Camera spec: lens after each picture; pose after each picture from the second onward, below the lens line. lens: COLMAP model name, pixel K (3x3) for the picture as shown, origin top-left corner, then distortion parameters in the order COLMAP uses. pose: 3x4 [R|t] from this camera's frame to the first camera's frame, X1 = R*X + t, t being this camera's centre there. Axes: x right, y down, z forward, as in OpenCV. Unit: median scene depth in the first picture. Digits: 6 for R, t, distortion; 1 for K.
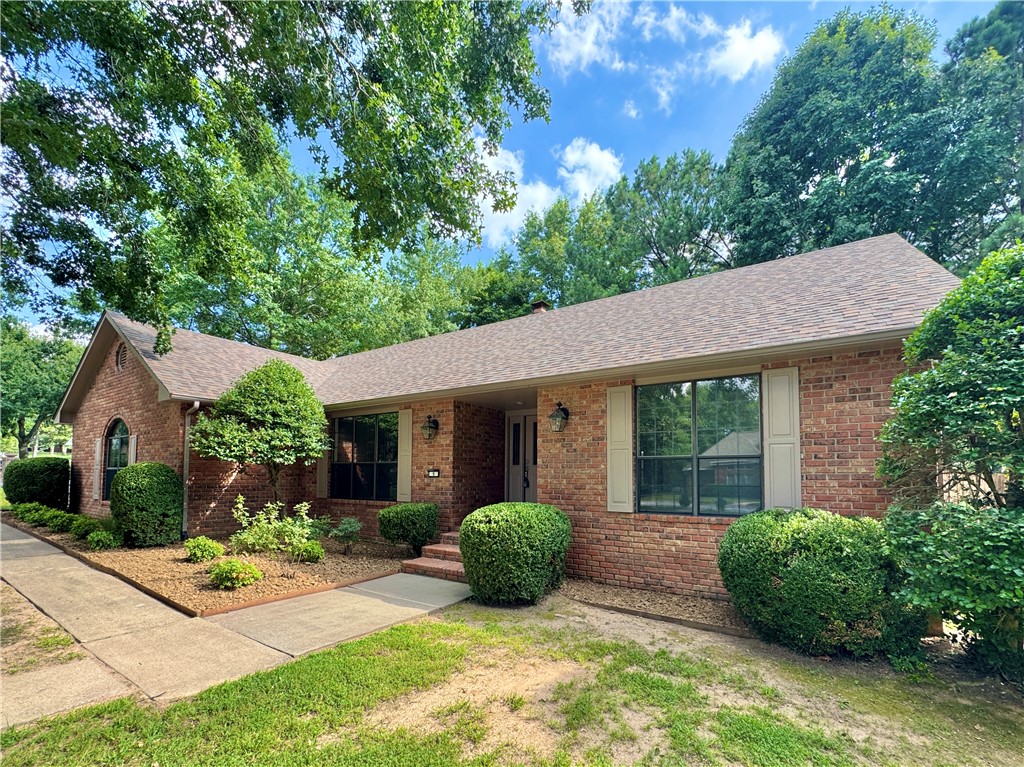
lens RADIAL K [[438.9, 0, 512.9], [0, 438.9, 450.3], [0, 0, 1]] dist [-0.000681, -0.000342]
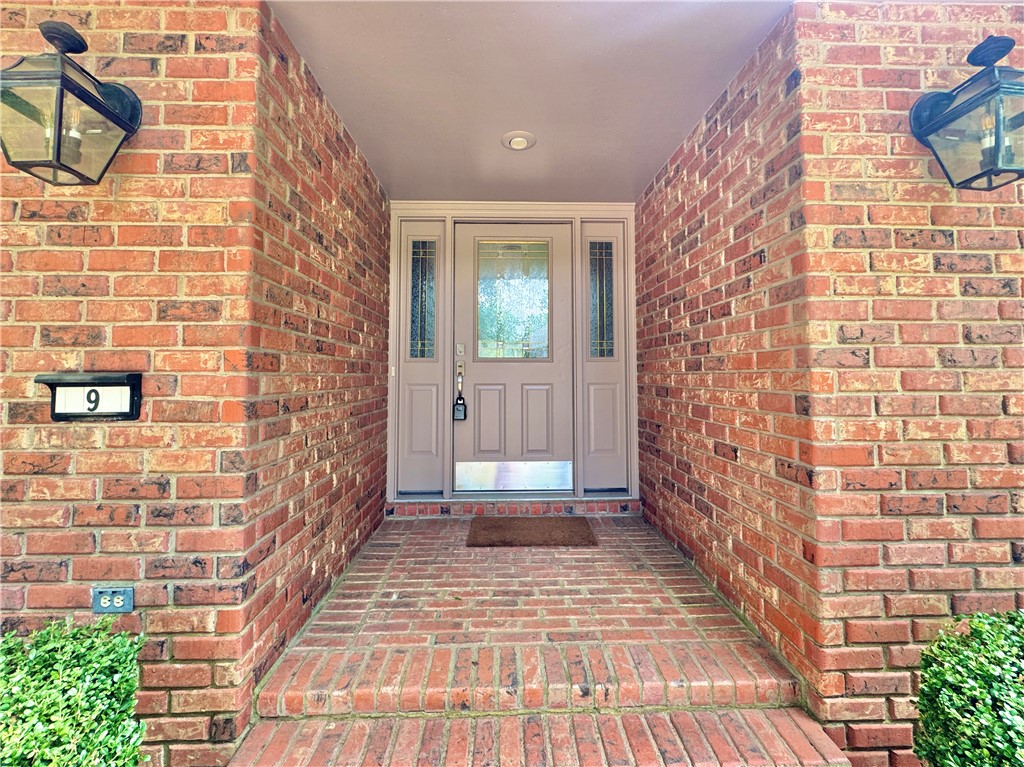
lens RADIAL K [[410.5, 0, 512.4], [0, 410.5, 359.7], [0, 0, 1]] dist [-0.000286, -0.000059]
pose [[0.809232, 0.019305, 0.587172, -0.146931], [-0.025912, 0.999660, 0.002845, 0.034929], [-0.586917, -0.017517, 0.809458, 0.799542]]
